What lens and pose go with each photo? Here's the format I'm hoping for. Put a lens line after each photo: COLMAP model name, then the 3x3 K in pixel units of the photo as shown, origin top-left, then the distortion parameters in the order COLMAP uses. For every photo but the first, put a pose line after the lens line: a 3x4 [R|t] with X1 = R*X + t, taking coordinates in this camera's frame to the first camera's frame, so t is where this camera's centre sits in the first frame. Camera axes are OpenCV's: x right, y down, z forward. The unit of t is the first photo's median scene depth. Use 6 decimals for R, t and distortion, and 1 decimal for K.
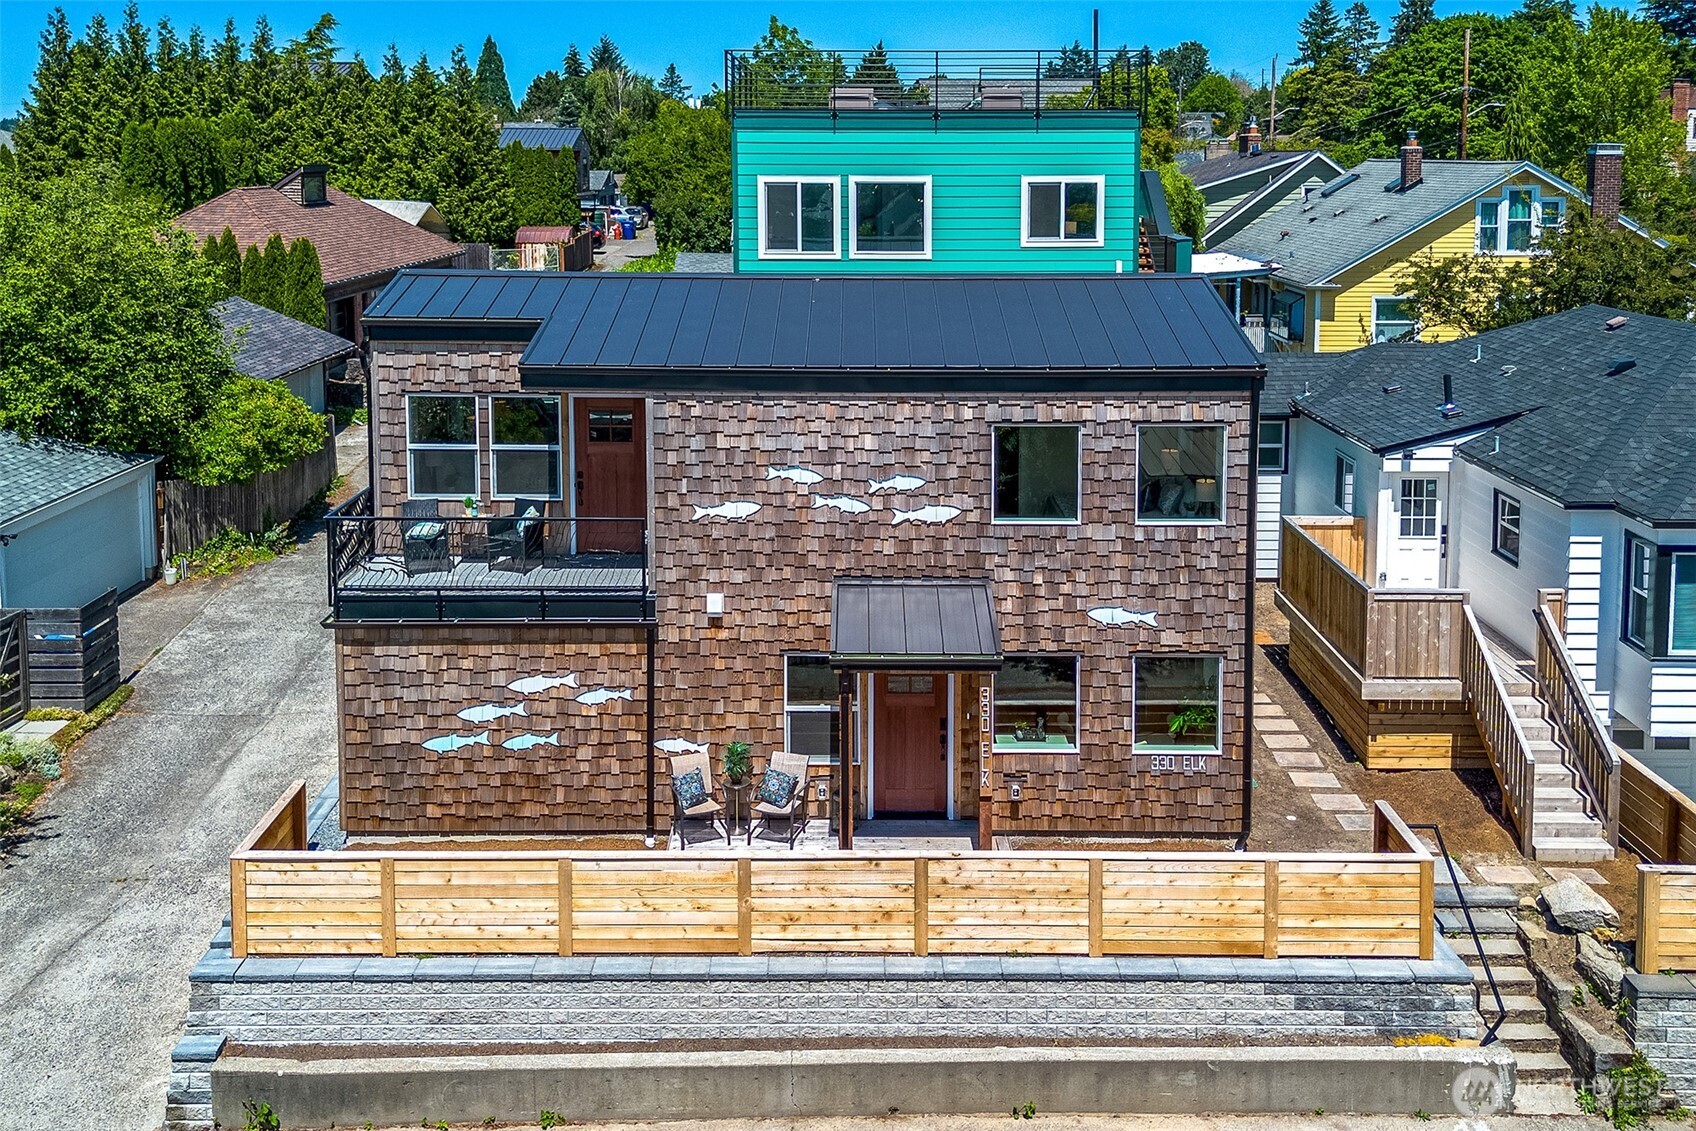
lens RADIAL K [[1520.3, 0, 844.9], [0, 1520.3, 453.0], [0, 0, 1]] dist [0.095644, -0.164944]
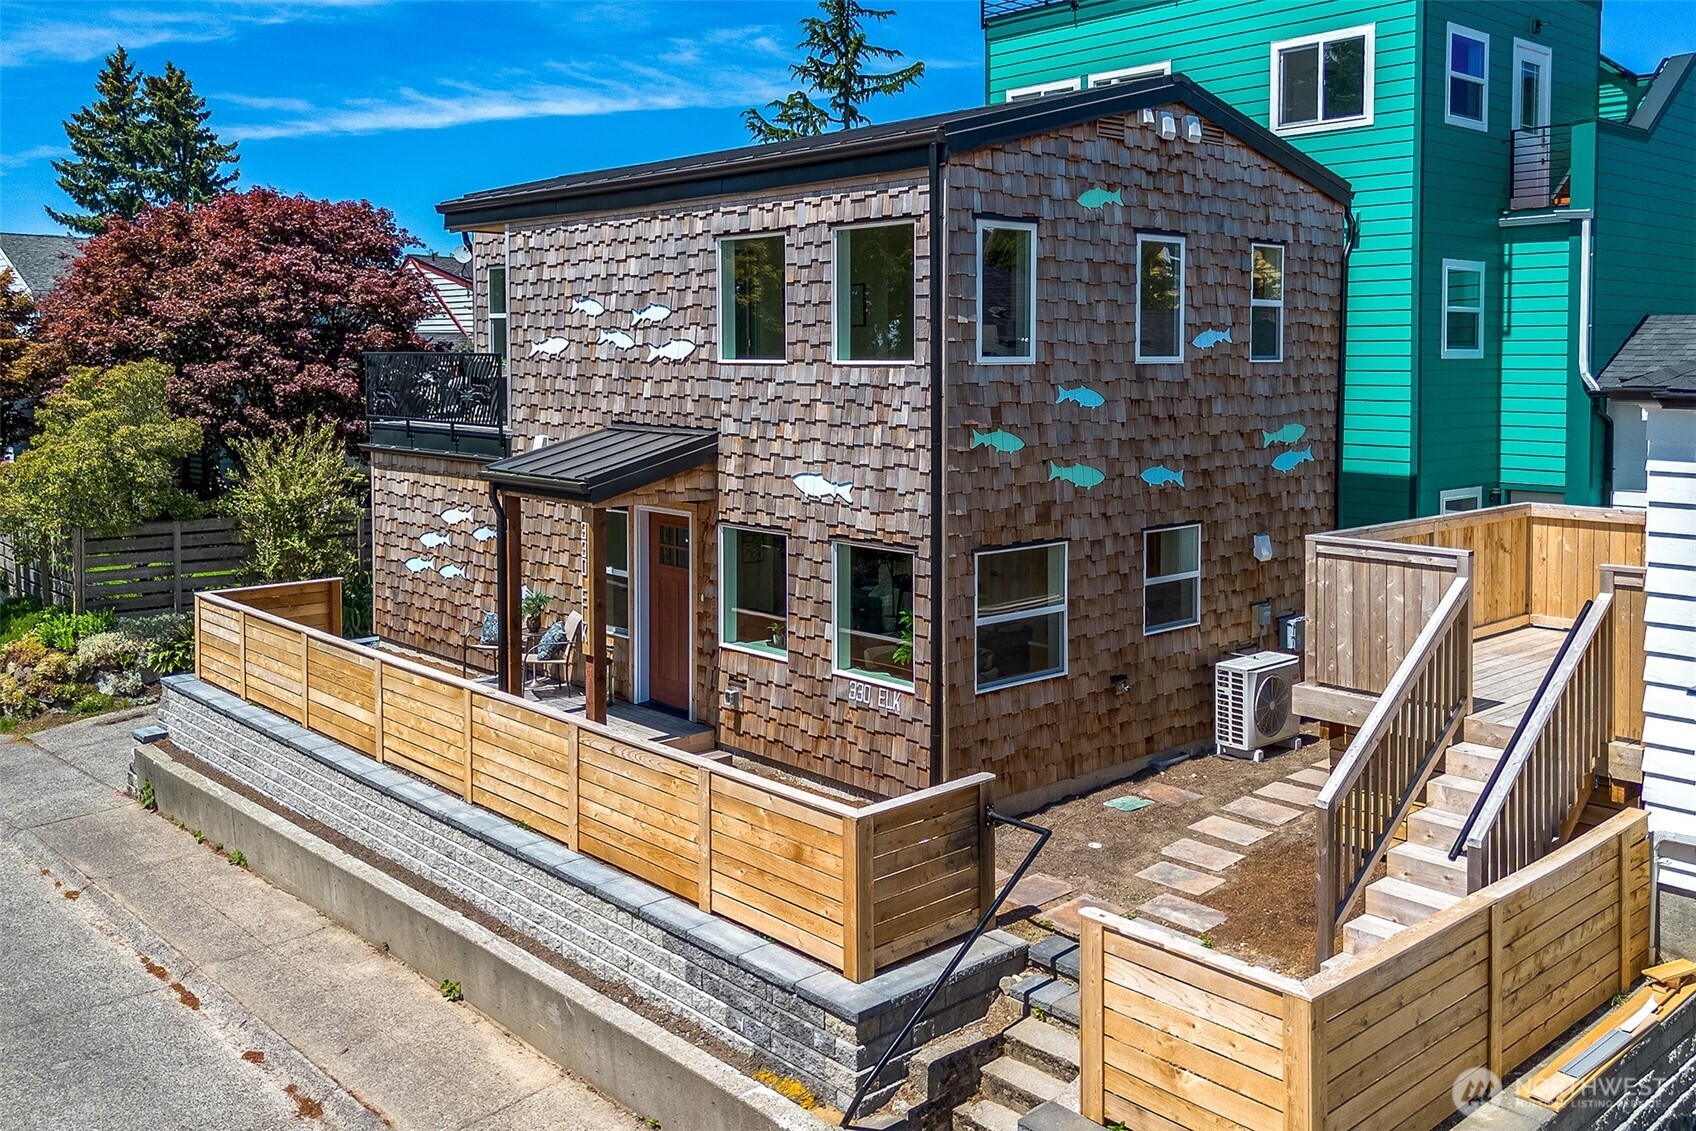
lens RADIAL K [[1448.1, 0, 848.0], [0, 1448.1, 565.5], [0, 0, 1]] dist [0.043609, -0.003404]
pose [[0.678275, 0.104939, -0.727277, 0.734563], [-0.144397, 0.989487, 0.008105, 0.140190], [0.720481, 0.099520, 0.686296, 0.518737]]
